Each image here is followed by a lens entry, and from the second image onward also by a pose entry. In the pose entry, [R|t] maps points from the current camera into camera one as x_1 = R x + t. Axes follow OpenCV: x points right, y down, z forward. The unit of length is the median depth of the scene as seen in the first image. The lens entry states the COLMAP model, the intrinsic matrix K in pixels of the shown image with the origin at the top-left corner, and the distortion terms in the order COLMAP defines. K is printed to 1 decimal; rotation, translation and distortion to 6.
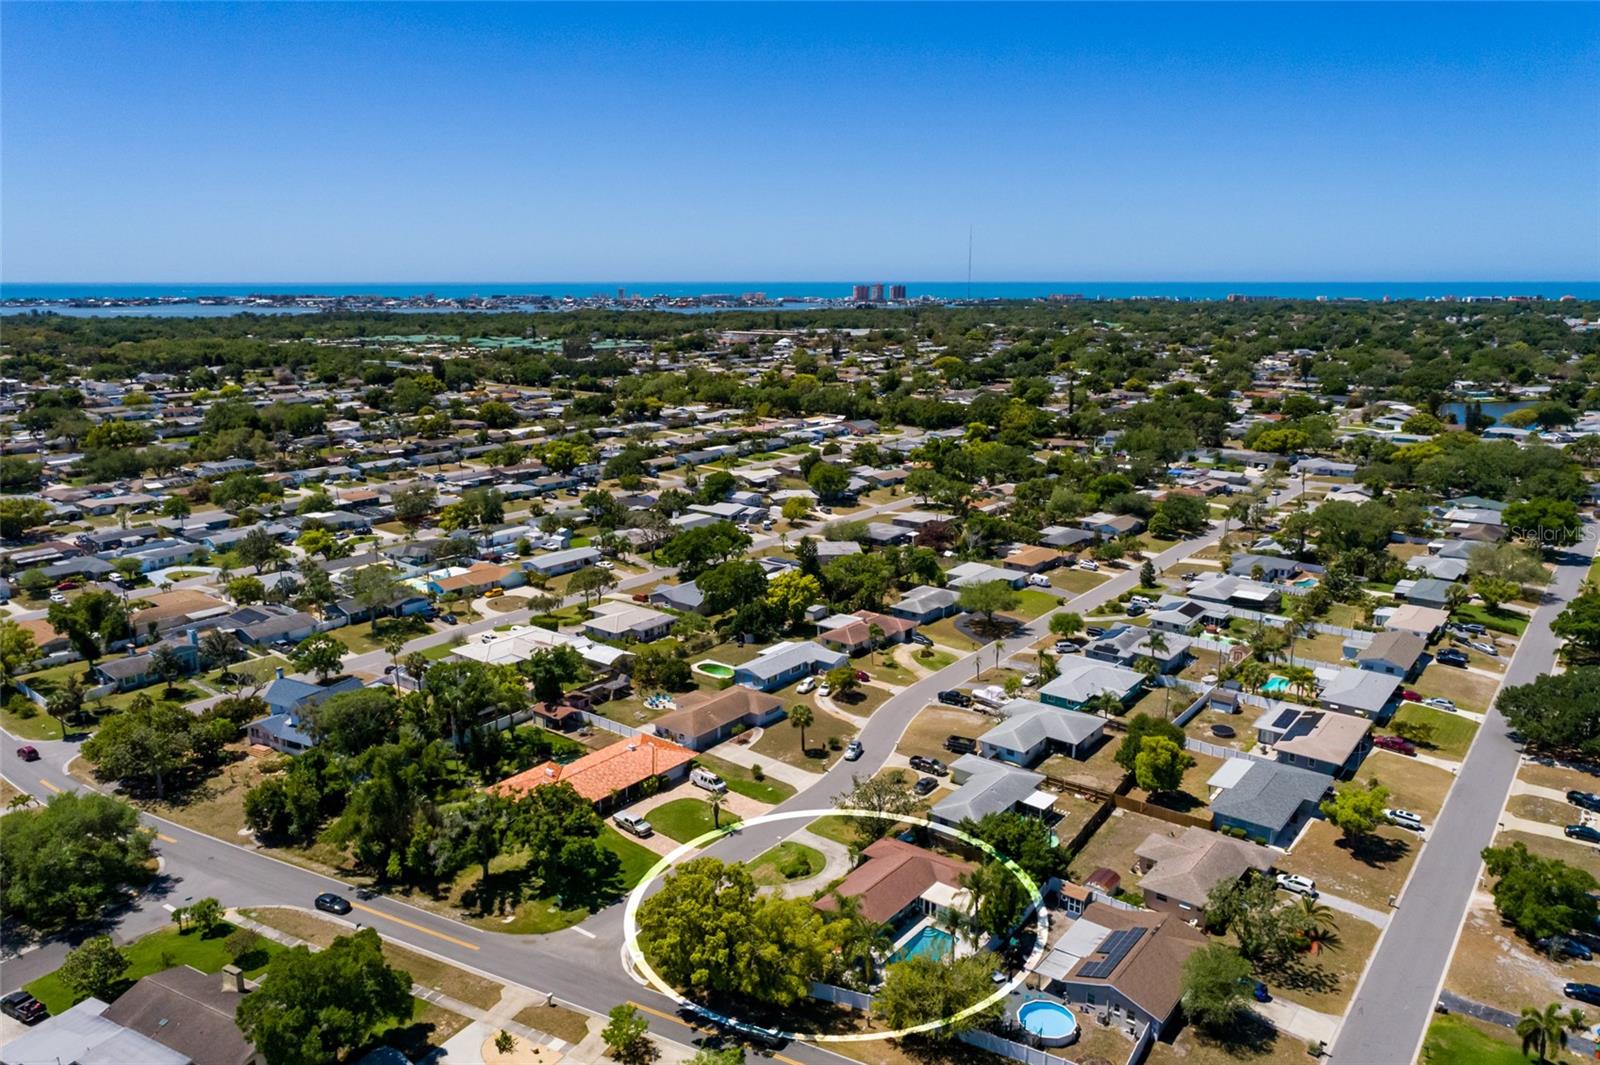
lens RADIAL K [[1104.9, 0, 800.0], [0, 1104.9, 532.5], [0, 0, 1]] dist [-0.007650, 0.017600]
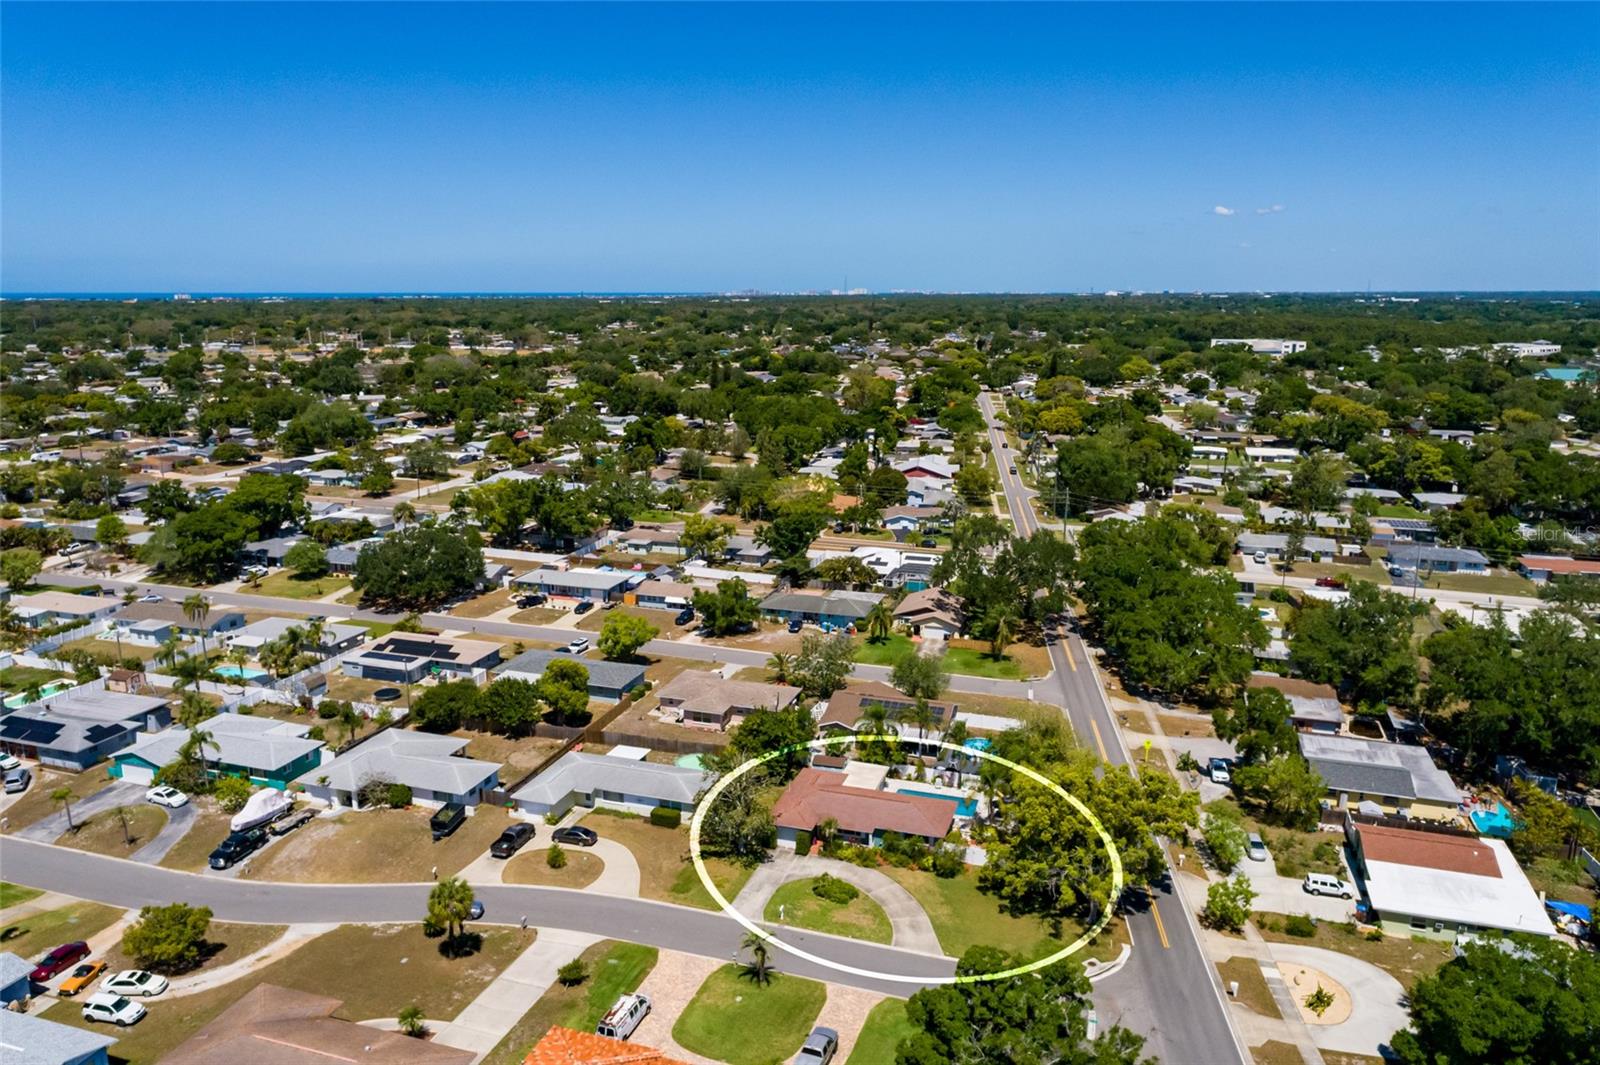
lens RADIAL K [[1104.9, 0, 800.0], [0, 1104.9, 532.5], [0, 0, 1]] dist [-0.007650, 0.017600]
pose [[-0.338907, -0.202501, 0.918768, -0.417214], [0.210471, 0.935492, 0.283824, -0.098826], [-0.916976, 0.289564, -0.274424, 0.742963]]
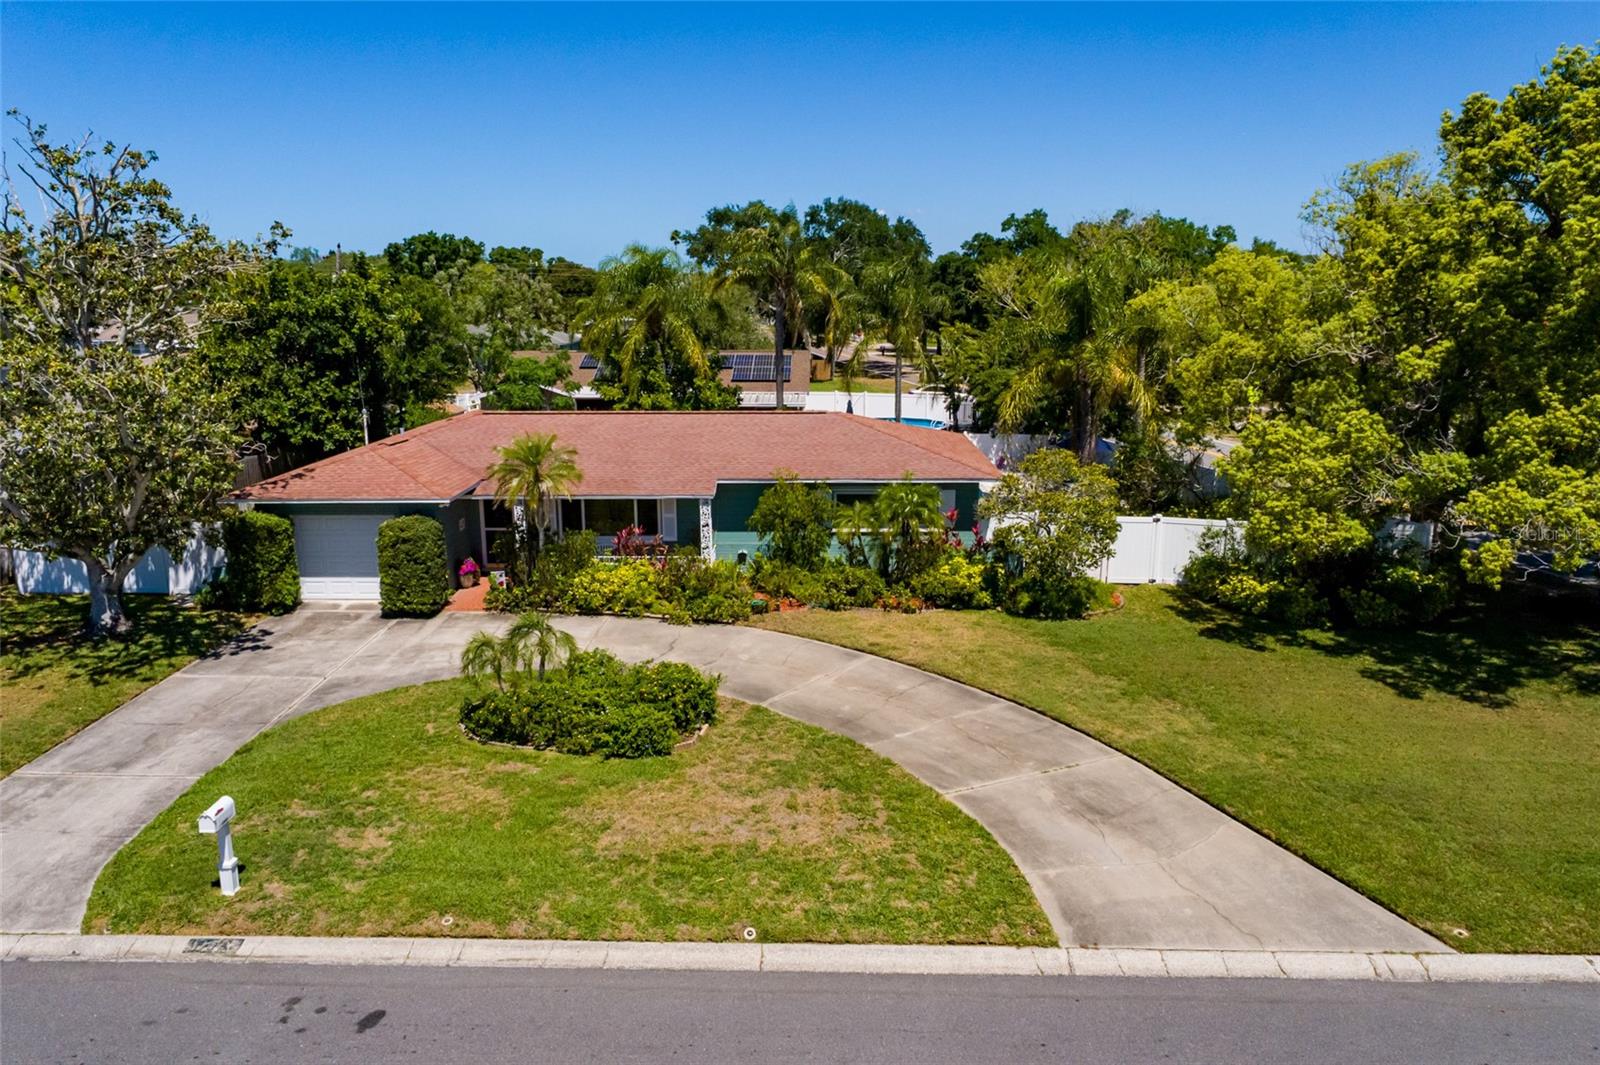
lens RADIAL K [[1098.1, 0, 800.0], [0, 1098.1, 532.5], [0, 0, 1]] dist [-0.001052, 0.007757]
pose [[-0.603330, -0.174103, 0.778255, -0.080166], [0.180472, 0.920755, 0.345890, 0.153059], [-0.776803, 0.349139, -0.524099, 0.668314]]
